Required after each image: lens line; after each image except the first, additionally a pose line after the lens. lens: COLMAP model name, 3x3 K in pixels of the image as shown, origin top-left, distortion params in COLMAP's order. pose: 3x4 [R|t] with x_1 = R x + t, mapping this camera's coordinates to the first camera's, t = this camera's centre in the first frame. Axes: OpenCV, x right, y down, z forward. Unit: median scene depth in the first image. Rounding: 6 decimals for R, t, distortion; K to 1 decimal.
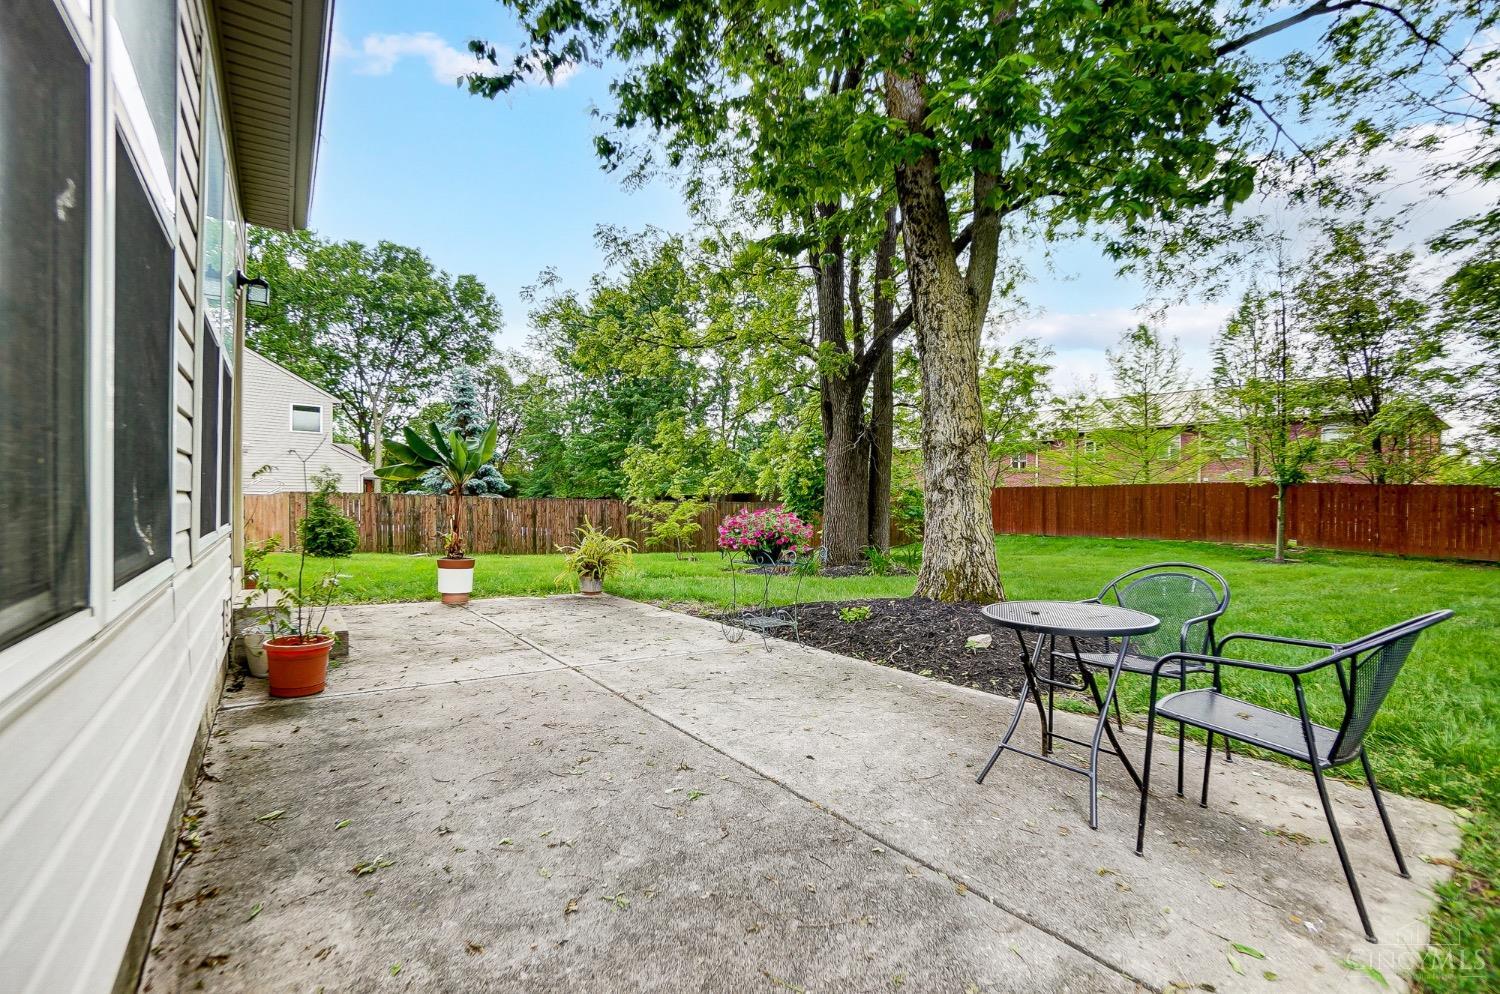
lens RADIAL K [[662.1, 0, 750.0], [0, 662.1, 497.0], [0, 0, 1]] dist [-0.042898, 0.000465]
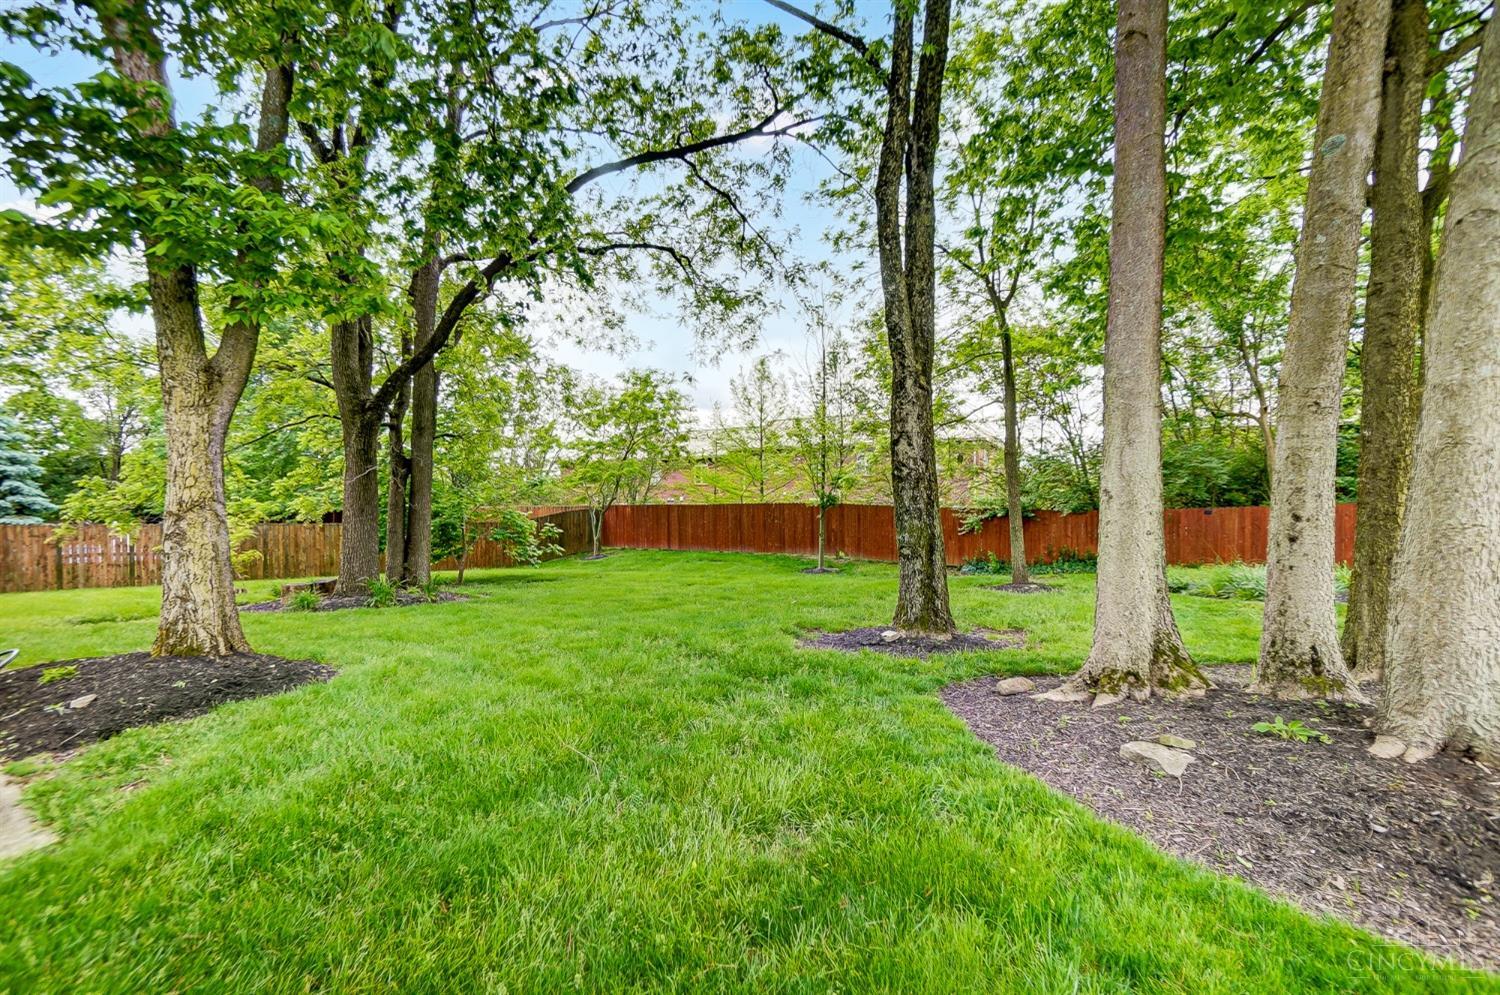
lens RADIAL K [[662.1, 0, 750.0], [0, 662.1, 497.5], [0, 0, 1]] dist [-0.042898, 0.000465]
pose [[0.931545, -0.000708, 0.363626, 0.309813], [0.003551, 0.999968, -0.007150, -0.034779], [-0.363609, 0.007952, 0.931518, -0.125962]]
